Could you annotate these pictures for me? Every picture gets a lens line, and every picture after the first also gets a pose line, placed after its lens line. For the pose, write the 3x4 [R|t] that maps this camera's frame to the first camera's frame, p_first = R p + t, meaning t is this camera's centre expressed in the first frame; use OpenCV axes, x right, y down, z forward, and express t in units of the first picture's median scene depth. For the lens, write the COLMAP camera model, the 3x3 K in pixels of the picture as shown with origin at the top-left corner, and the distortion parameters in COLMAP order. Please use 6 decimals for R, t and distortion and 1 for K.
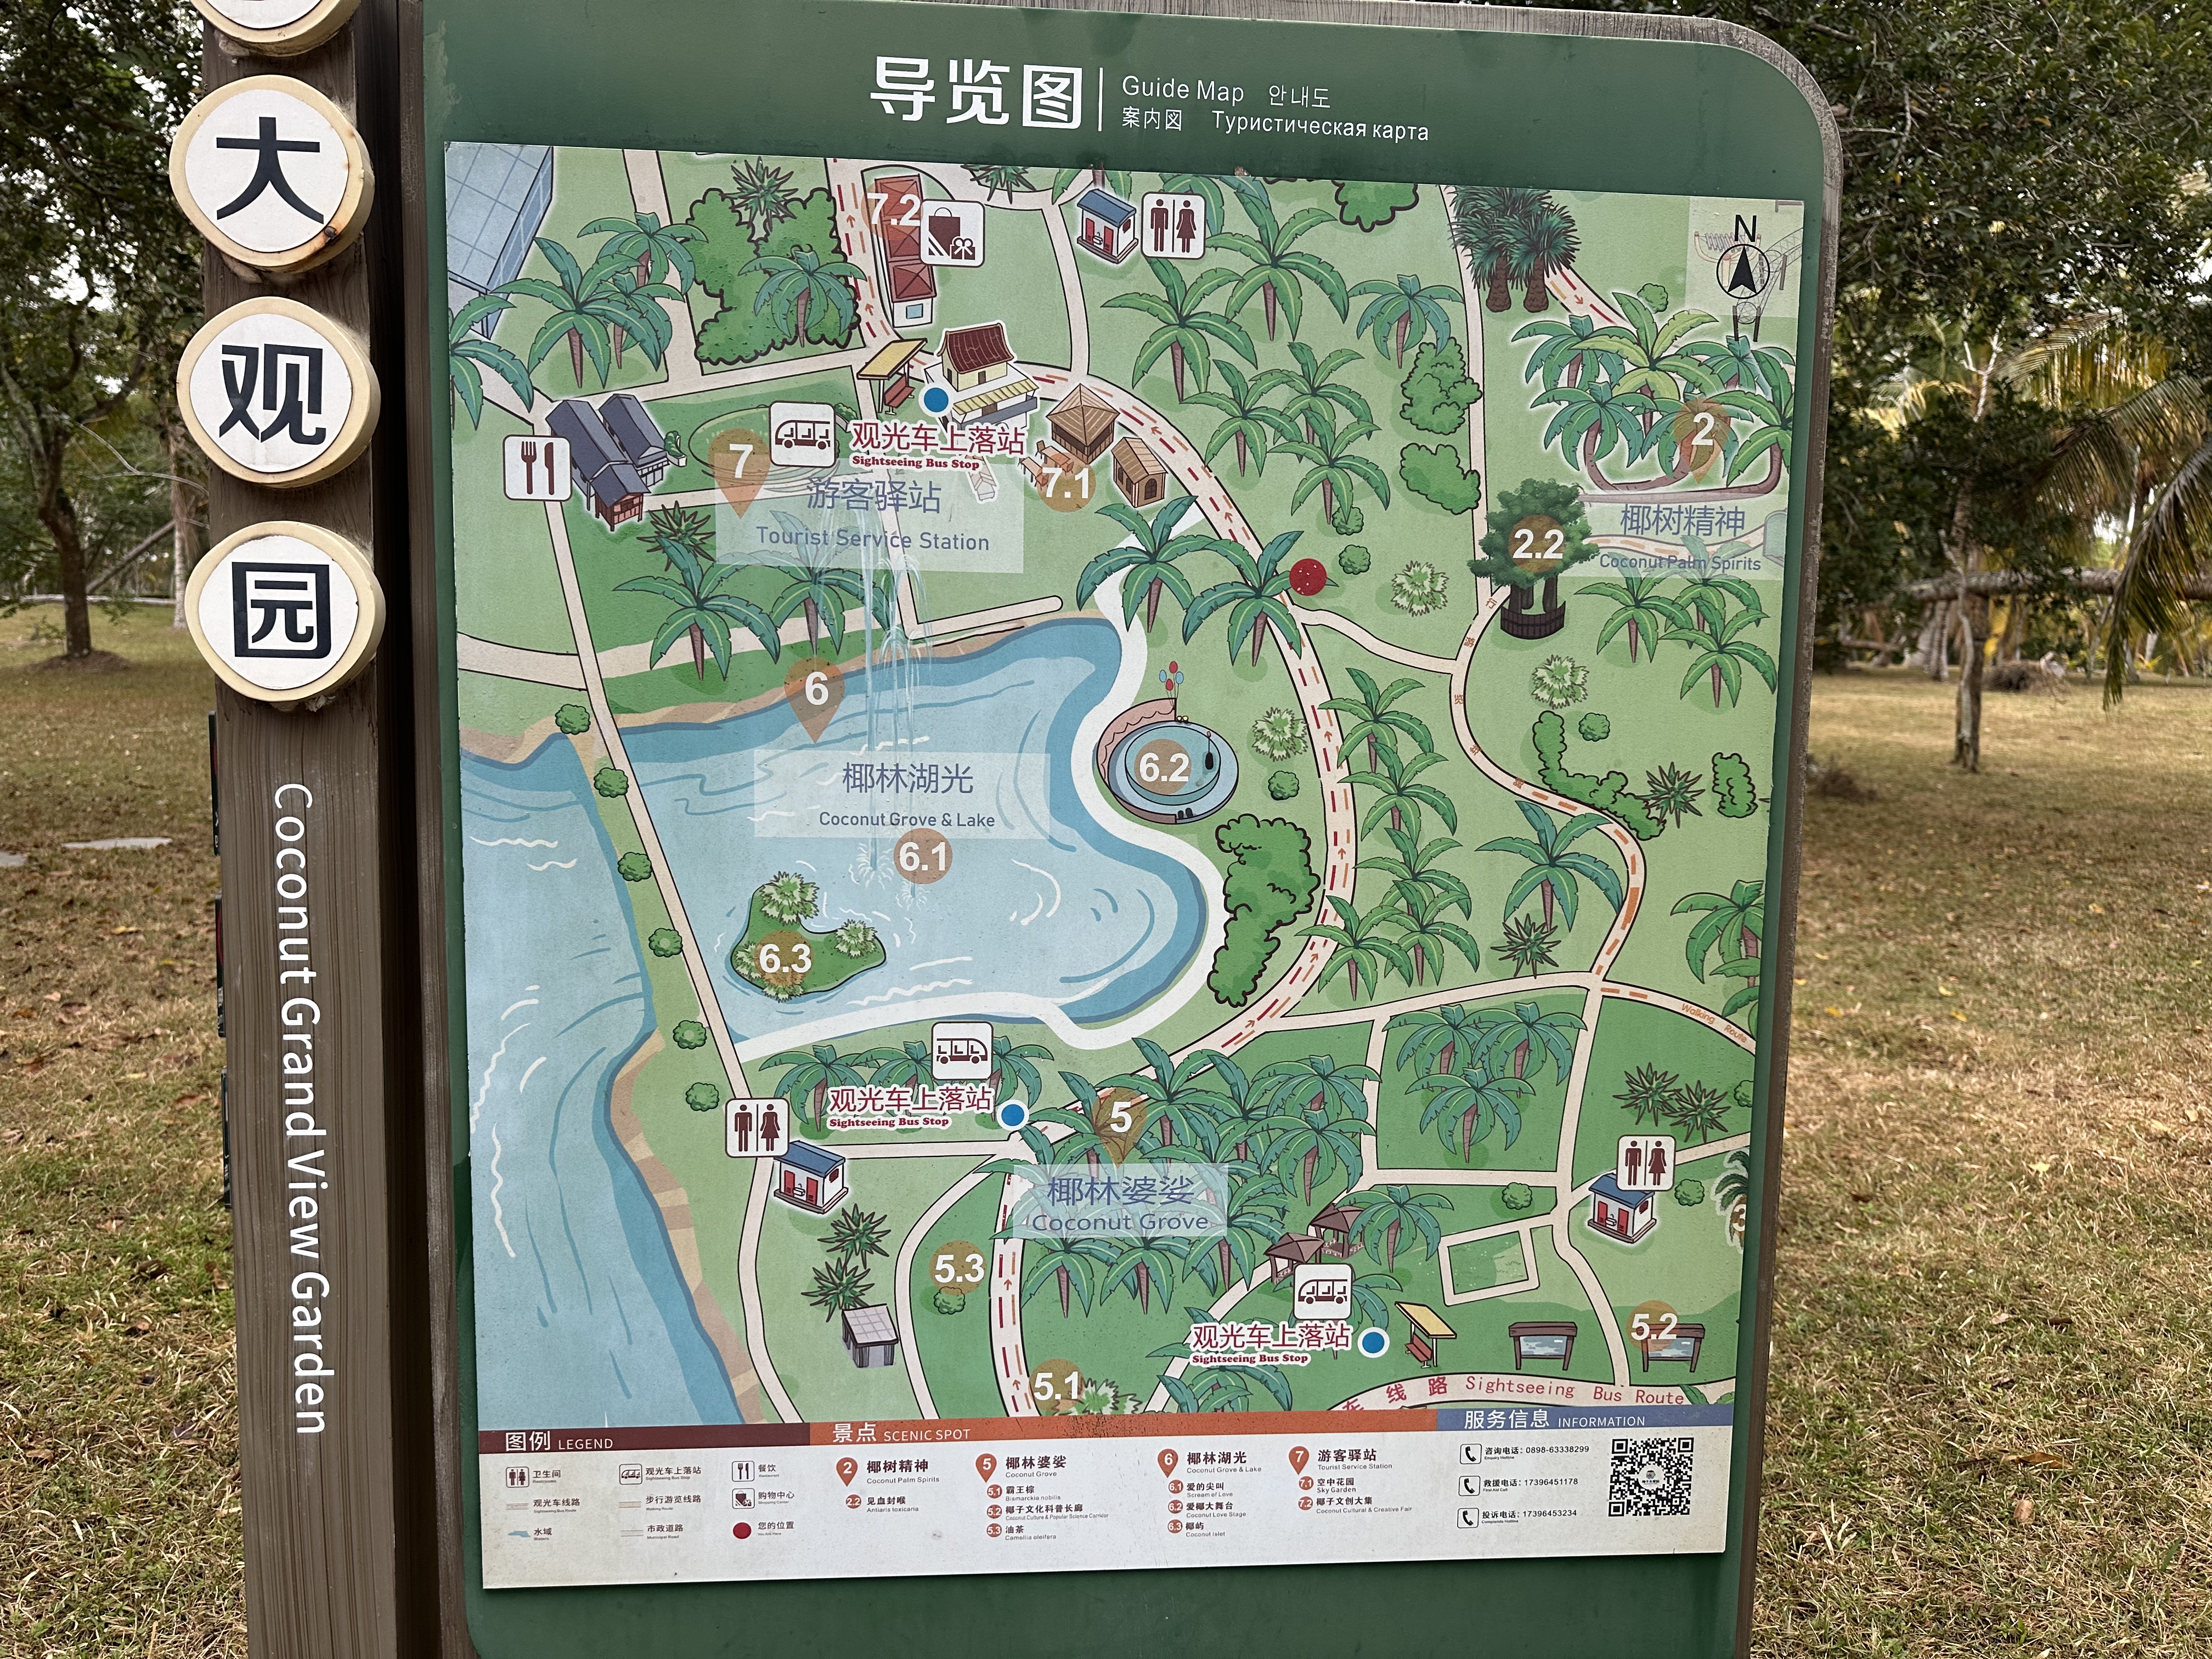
lens RADIAL K [[1542.1, 0, 1110.4], [0, 1542.1, 819.1], [0, 0, 1]] dist [0.091953, -0.017075]
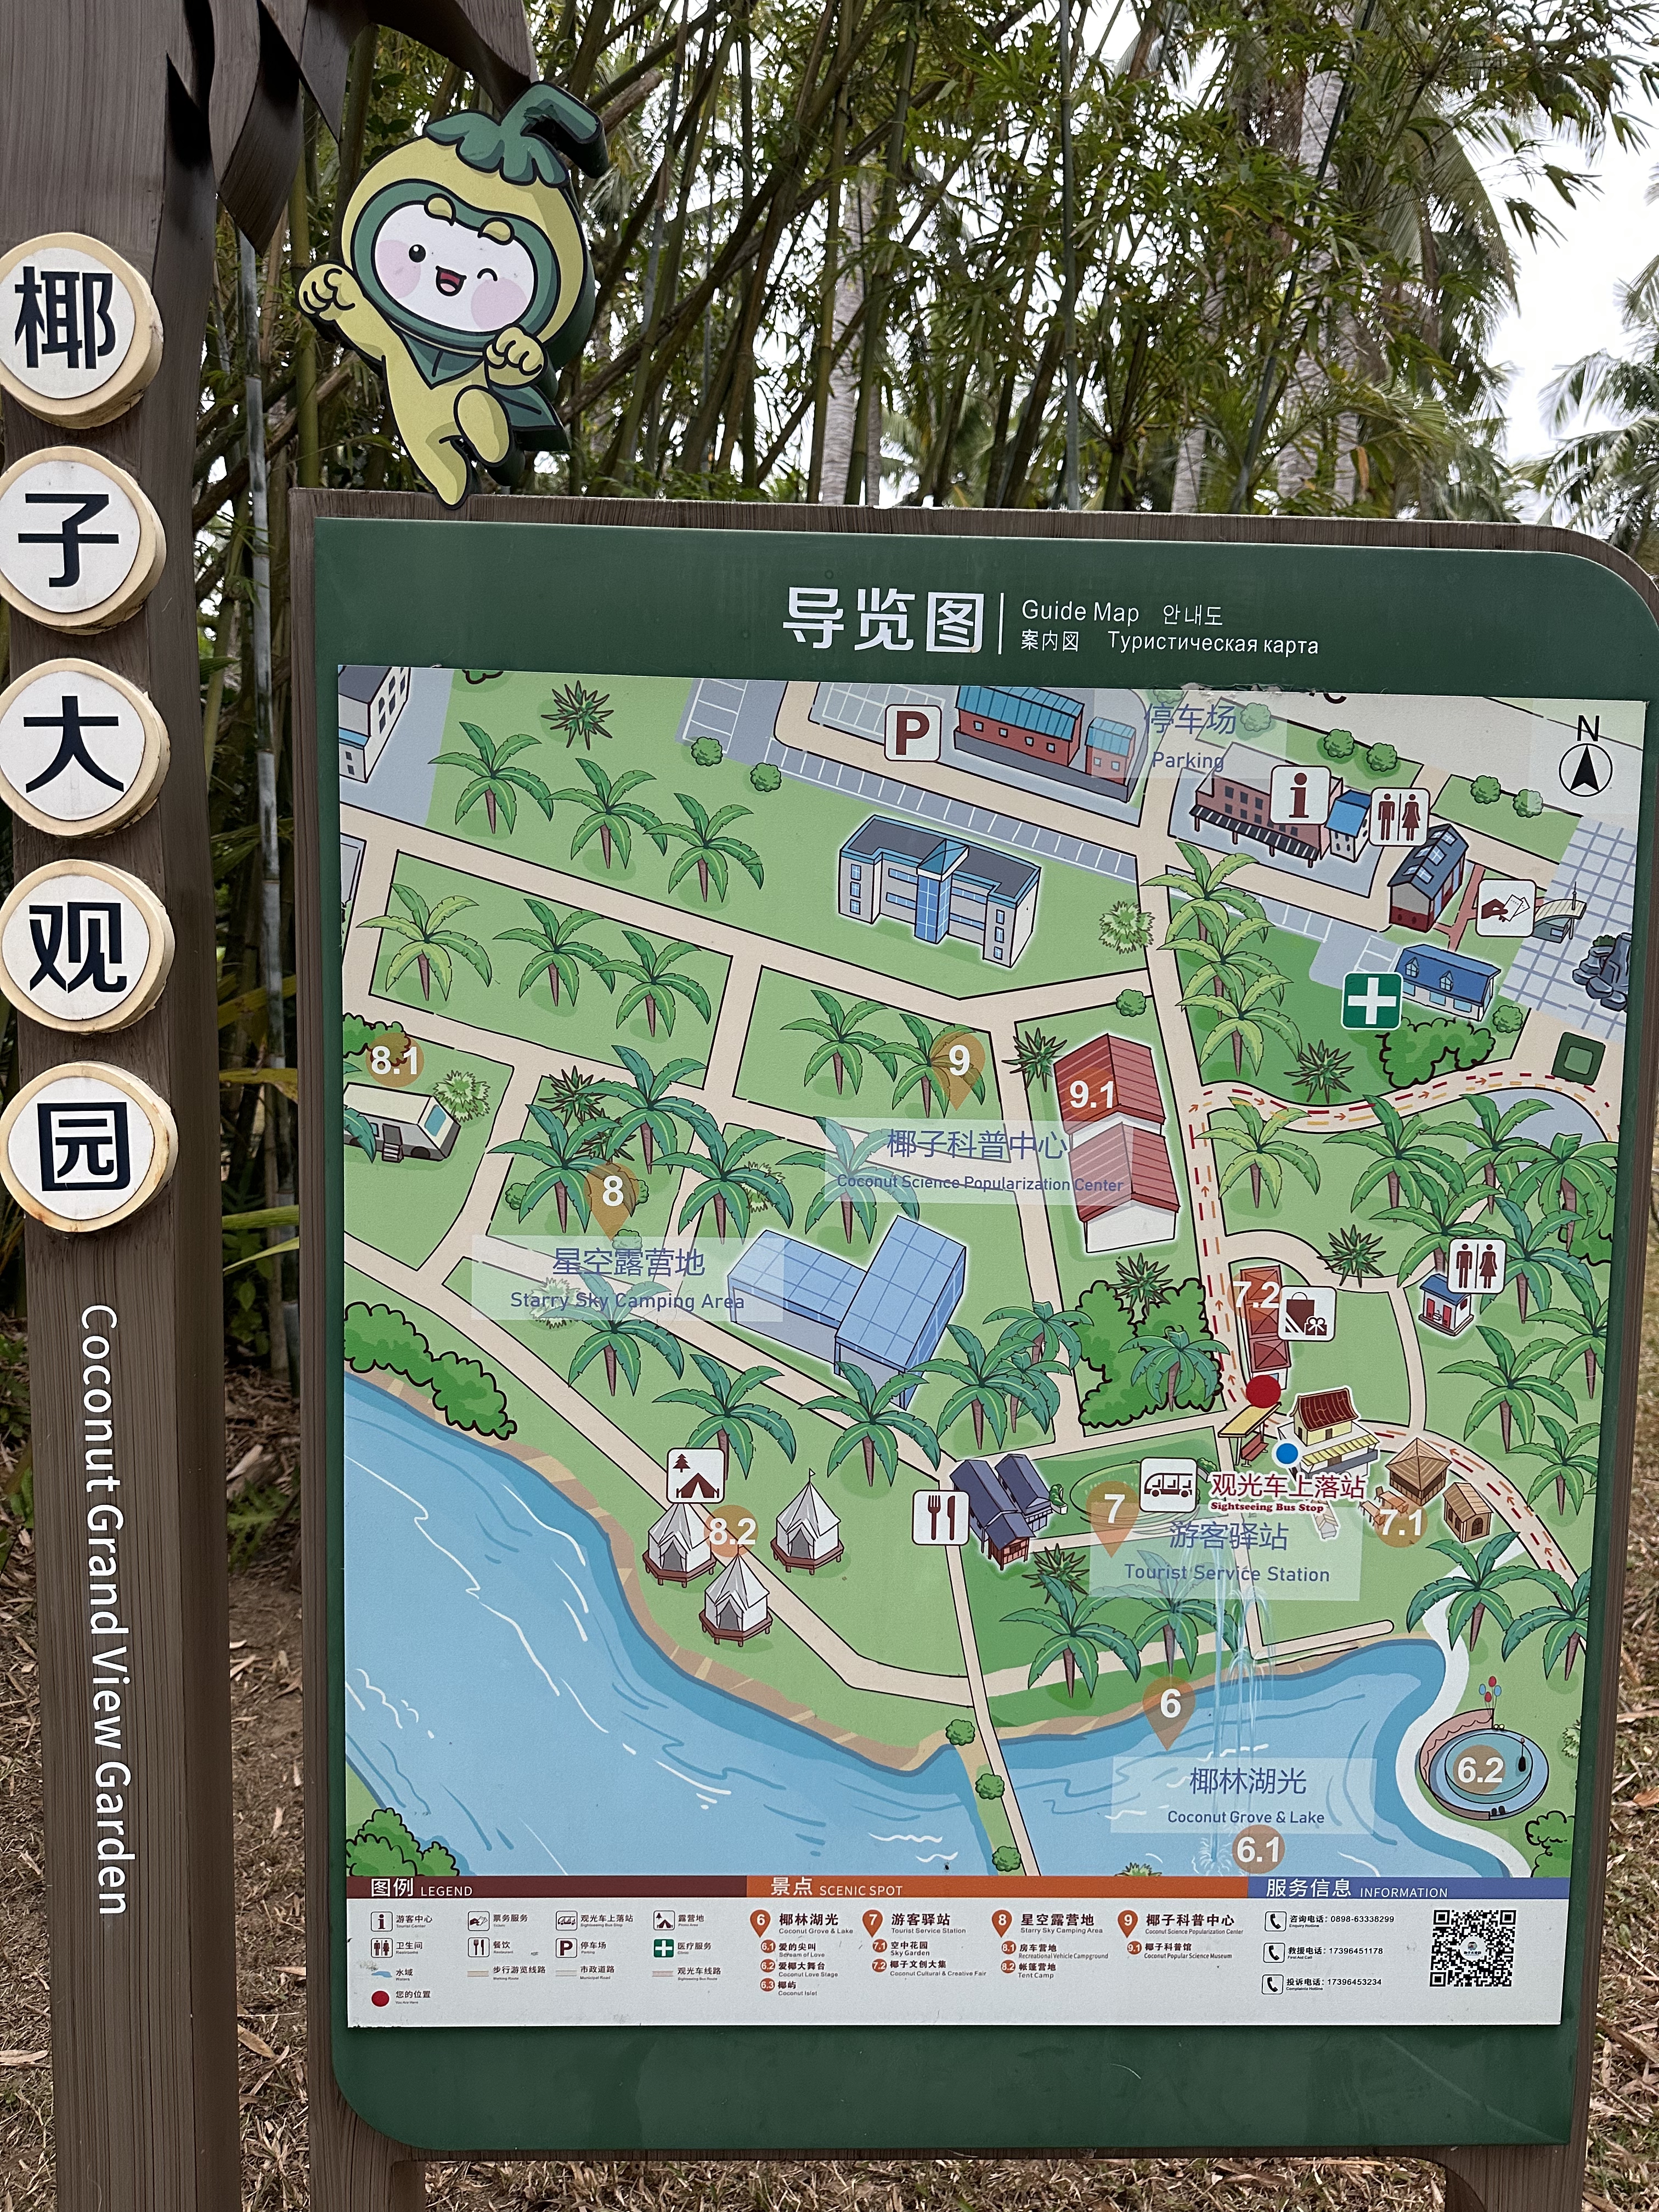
lens RADIAL K [[1542.1, 0, 806.6], [0, 1542.1, 1127.1], [0, 0, 1]] dist [0.091953, -0.017075]
pose [[0.999488, 0.007724, -0.031054, -0.419963], [-0.007948, 0.999943, -0.007119, -0.488522], [0.030997, 0.007362, 0.999492, -0.135845]]
